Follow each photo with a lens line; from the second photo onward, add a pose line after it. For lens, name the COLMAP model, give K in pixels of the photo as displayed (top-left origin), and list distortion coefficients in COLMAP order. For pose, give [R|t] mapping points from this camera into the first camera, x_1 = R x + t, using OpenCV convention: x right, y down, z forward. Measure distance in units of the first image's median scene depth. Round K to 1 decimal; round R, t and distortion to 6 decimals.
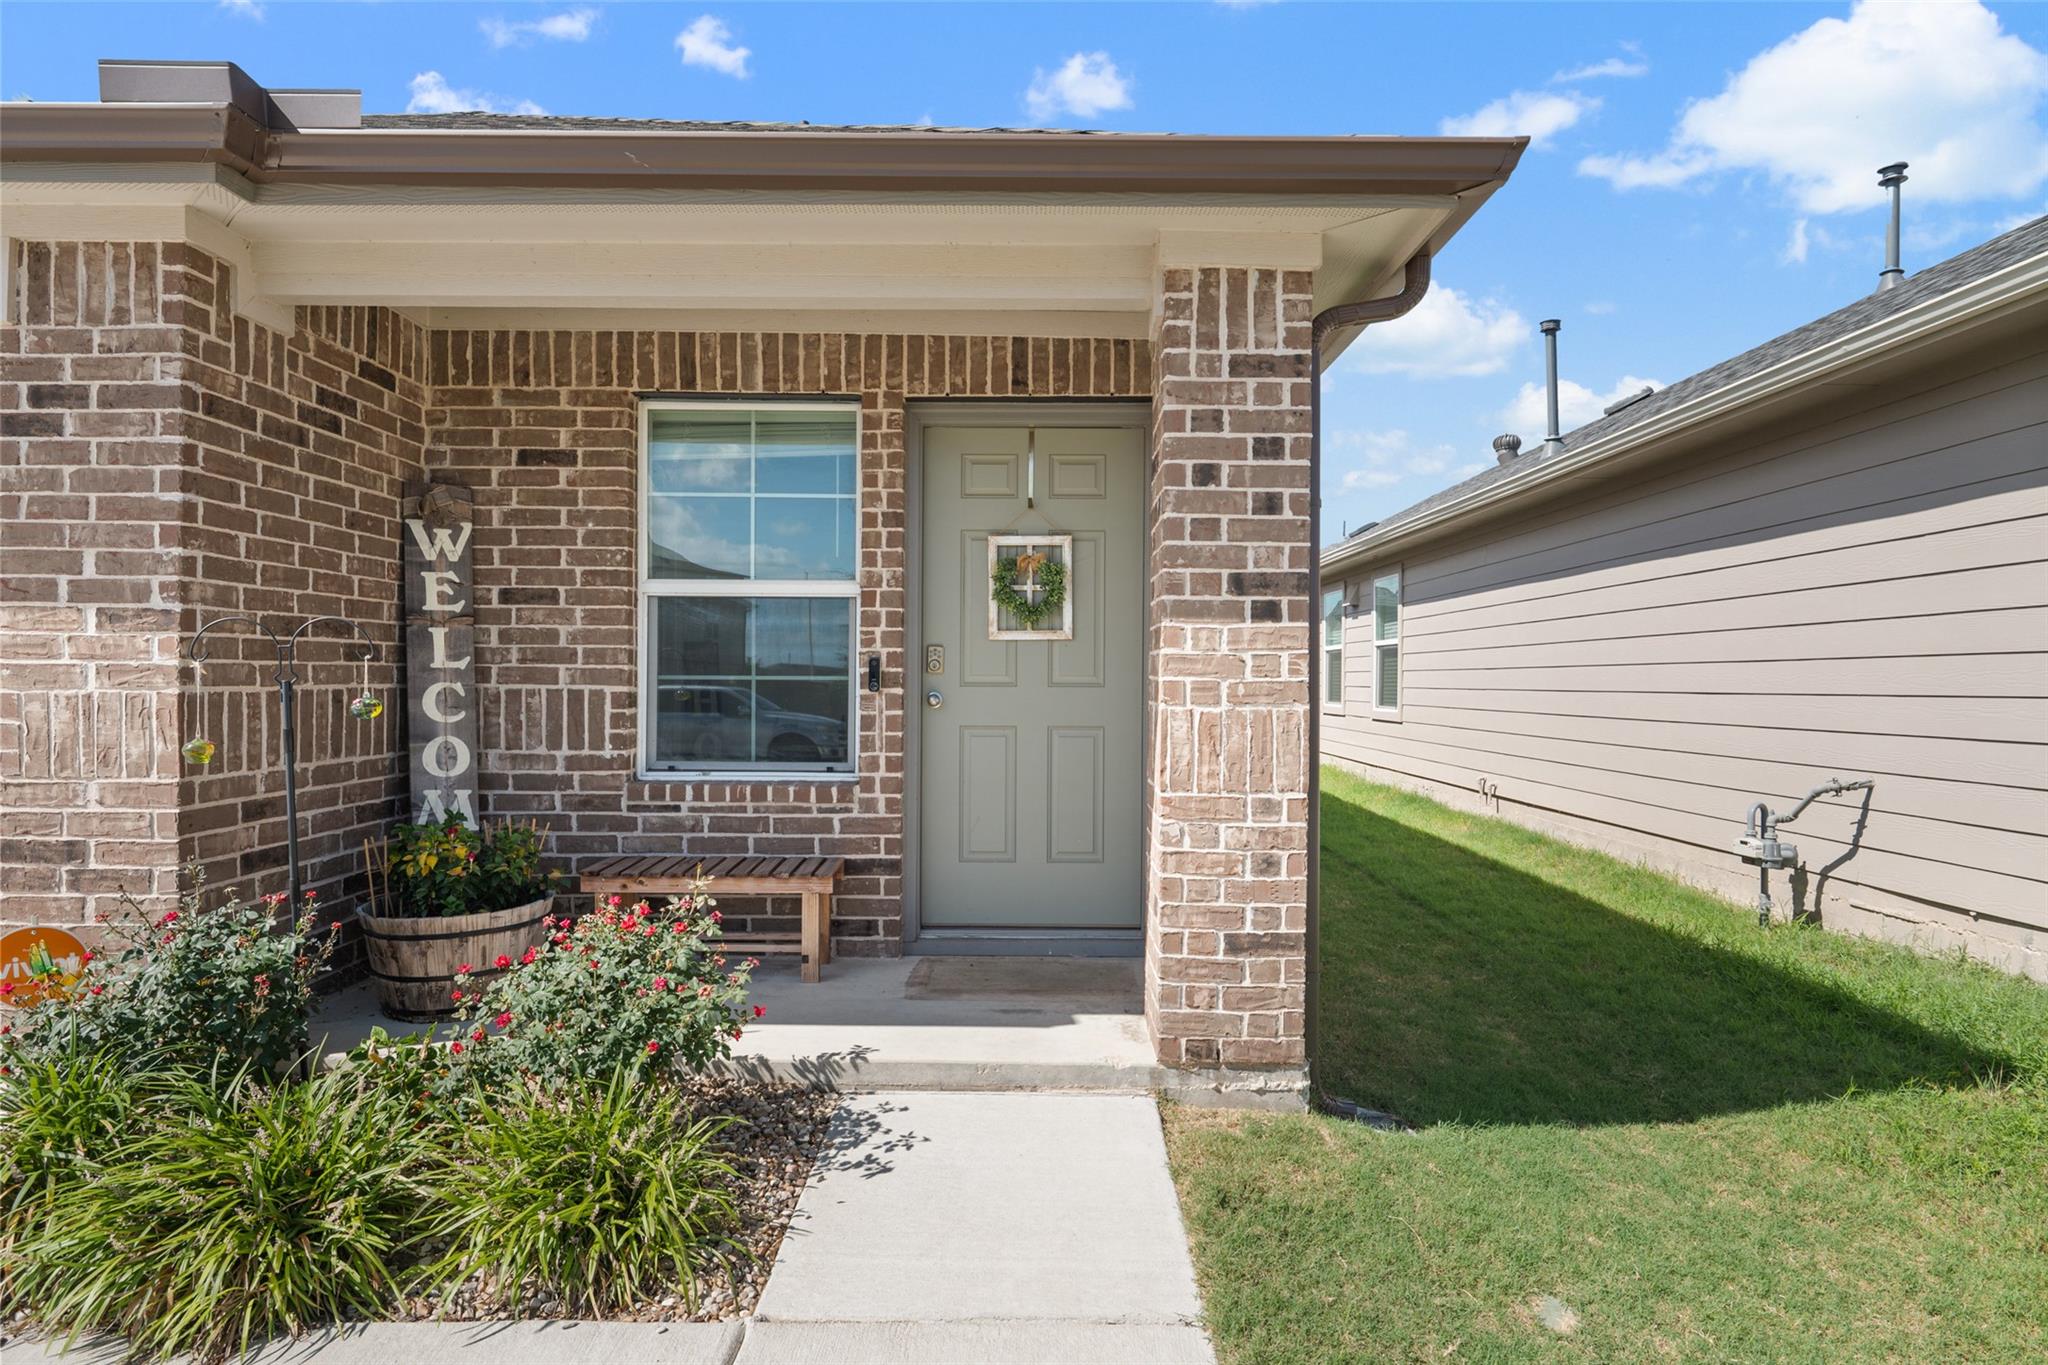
lens RADIAL K [[1138.0, 0, 1025.8], [0, 1138.0, 681.9], [0, 0, 1]] dist [-0.005199, -0.000240]
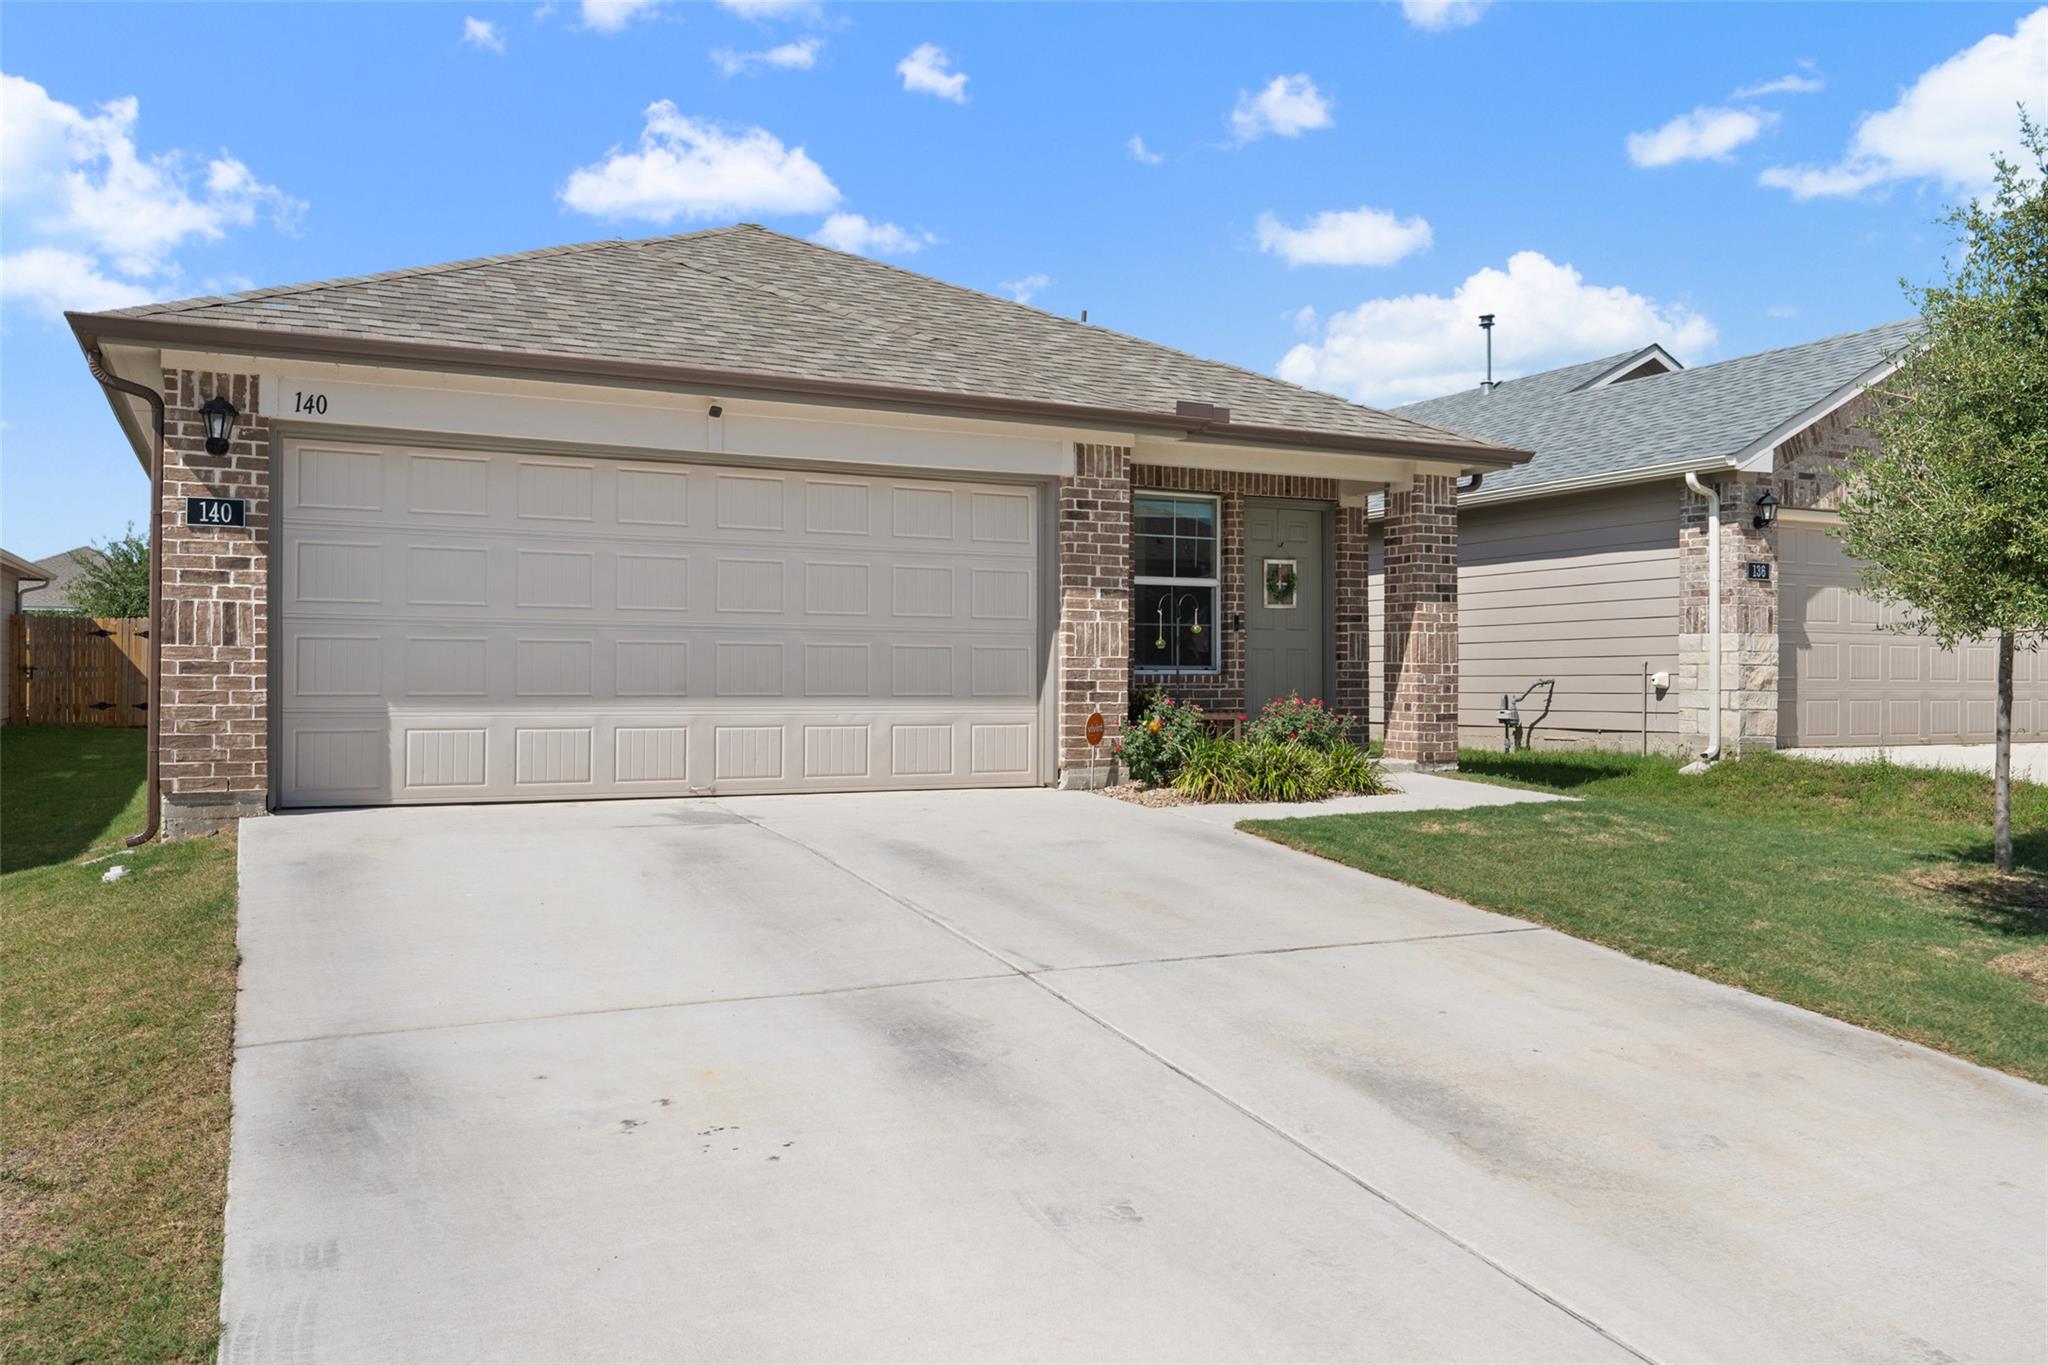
lens RADIAL K [[1537.2, 0, 1025.4], [0, 1537.2, 654.0], [0, 0, 1]] dist [-0.002971, 0.003648]
pose [[0.893144, 0.001317, 0.449769, -2.344841], [0.006689, 0.999846, -0.016209, 0.125813], [-0.449721, 0.017486, 0.892998, -1.854237]]
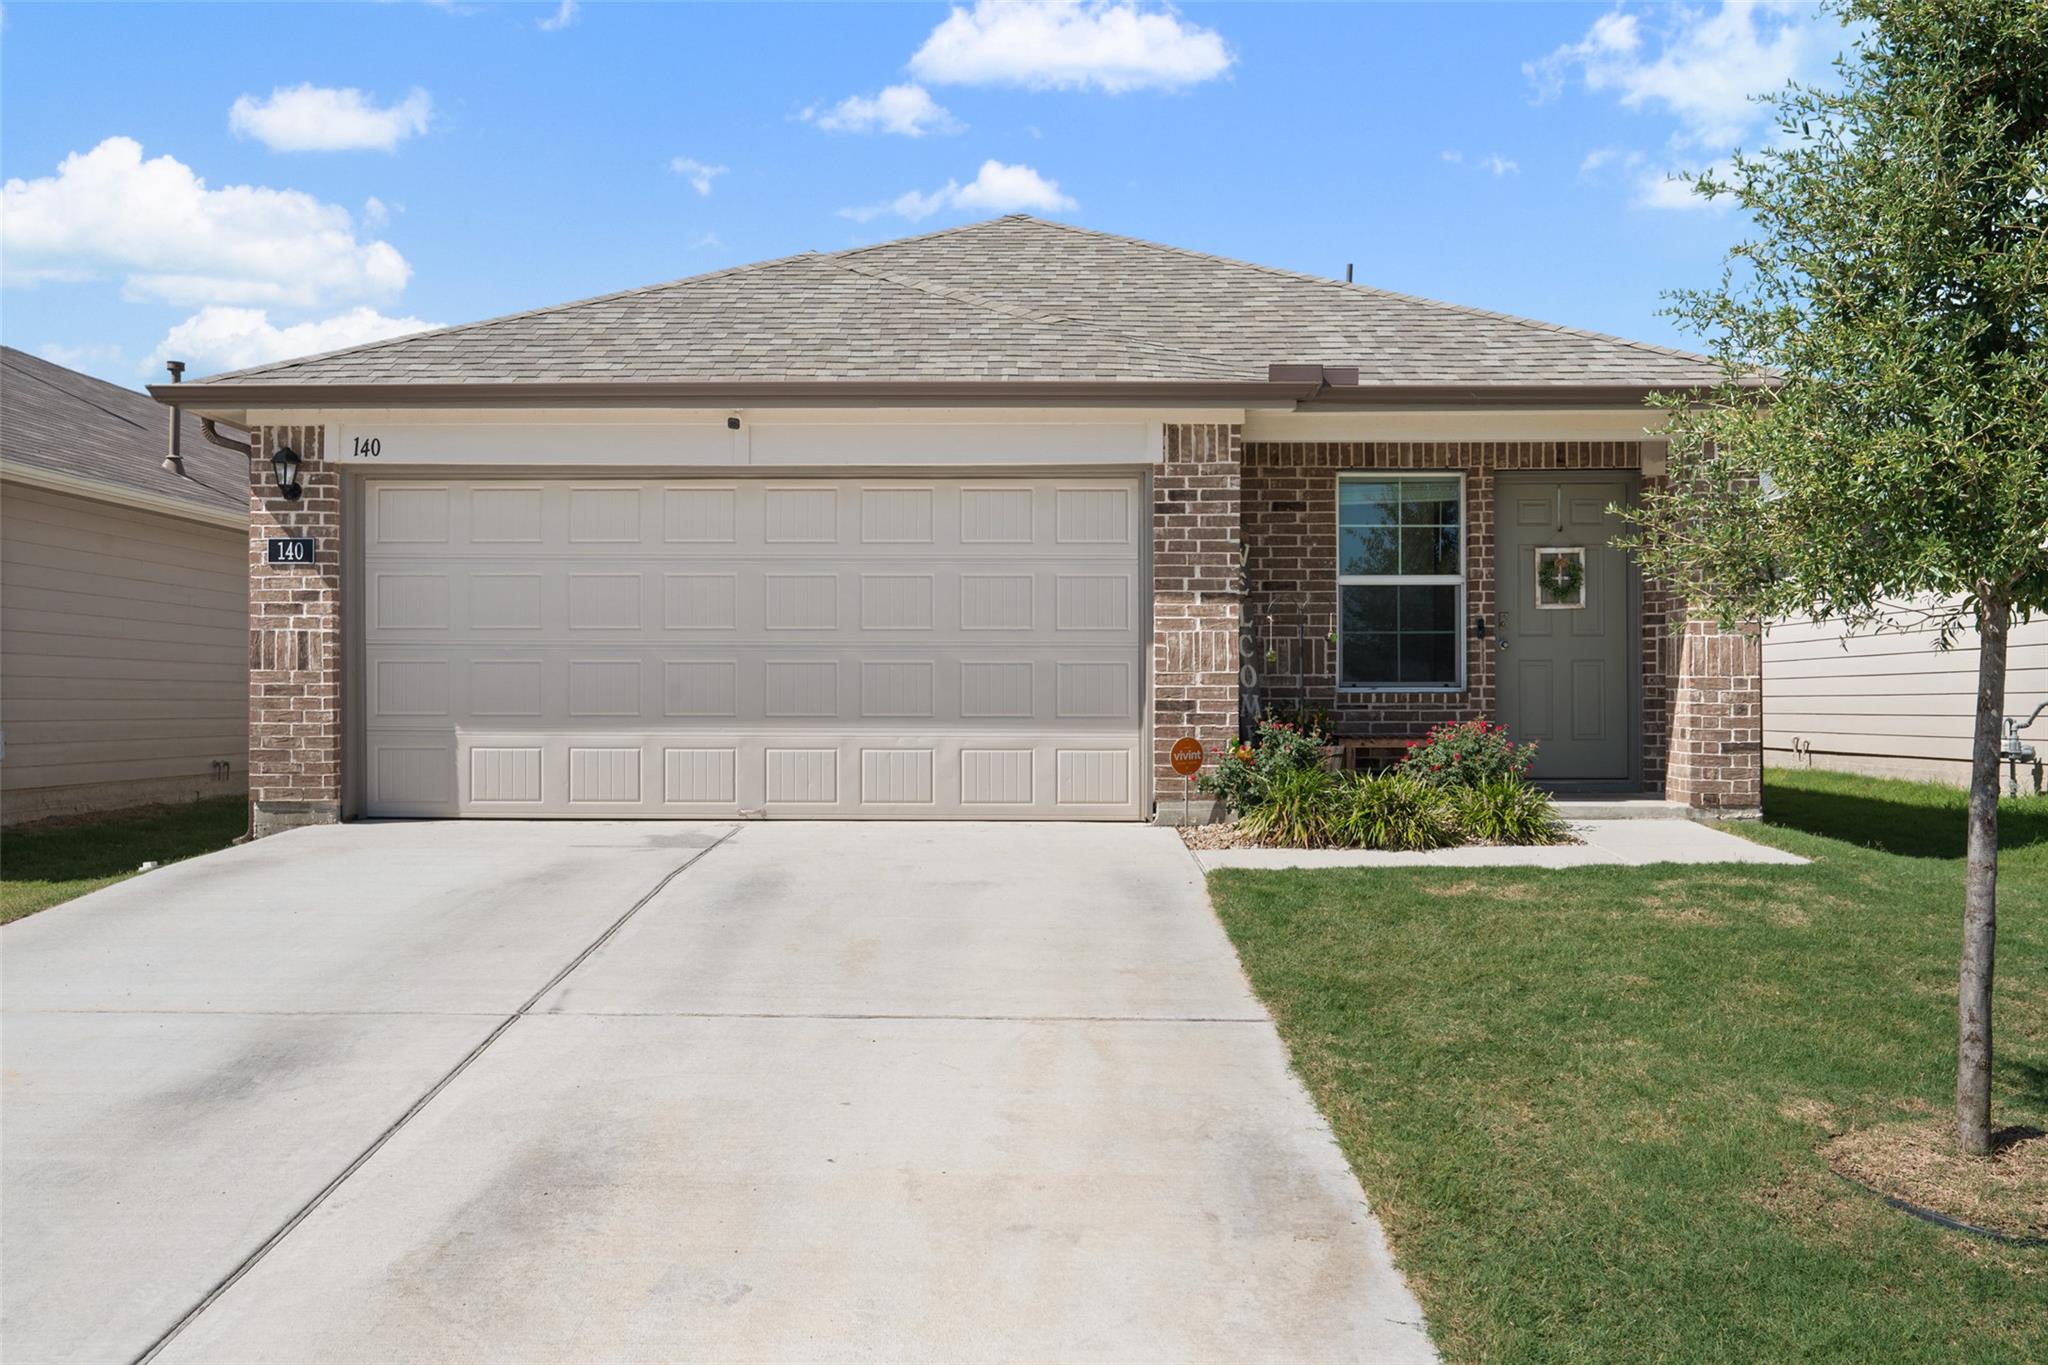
lens RADIAL K [[1659.7, 0, 1024.4], [0, 1659.7, 683.7], [0, 0, 1]] dist [-0.000788, -0.000789]
pose [[0.999863, -0.008399, -0.014281, -1.038329], [0.008193, 0.999863, -0.014417, 0.141497], [0.014400, 0.014298, 0.999794, -2.027004]]
